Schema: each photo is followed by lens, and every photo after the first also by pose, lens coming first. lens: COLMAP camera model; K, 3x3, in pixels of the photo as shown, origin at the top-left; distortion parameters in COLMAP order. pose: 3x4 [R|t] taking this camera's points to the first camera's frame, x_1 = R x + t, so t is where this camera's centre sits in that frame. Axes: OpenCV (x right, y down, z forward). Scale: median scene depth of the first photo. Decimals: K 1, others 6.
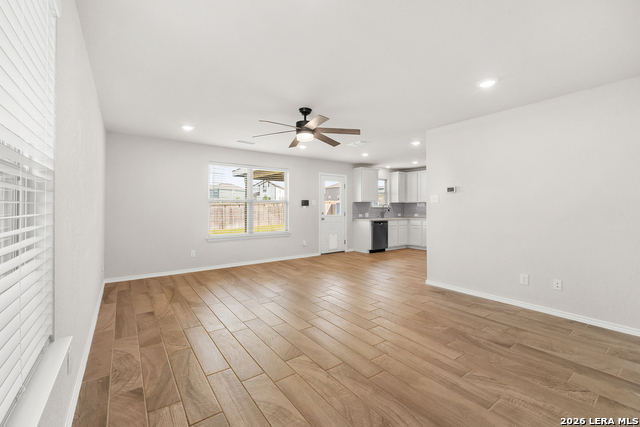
lens RADIAL K [[268.5, 0, 317.9], [0, 268.5, 211.0], [0, 0, 1]] dist [0.000111, -0.000786]
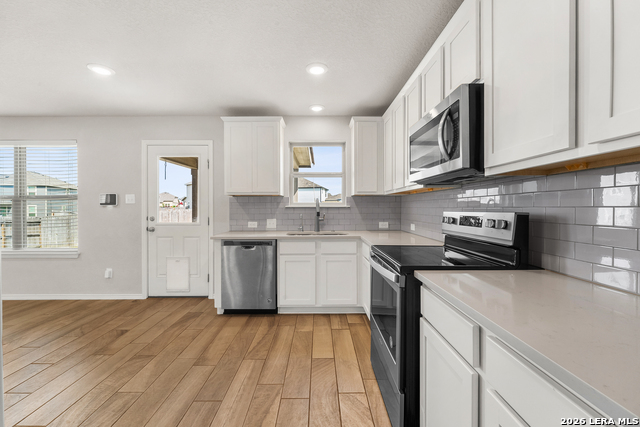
lens RADIAL K [[268.5, 0, 320.2], [0, 268.5, 208.9], [0, 0, 1]] dist [0.000111, -0.000786]
pose [[0.805210, 0.001628, -0.592988, 0.546681], [-0.002419, 0.999997, -0.000538, -0.010678], [0.592985, 0.001867, 0.805211, 0.719641]]
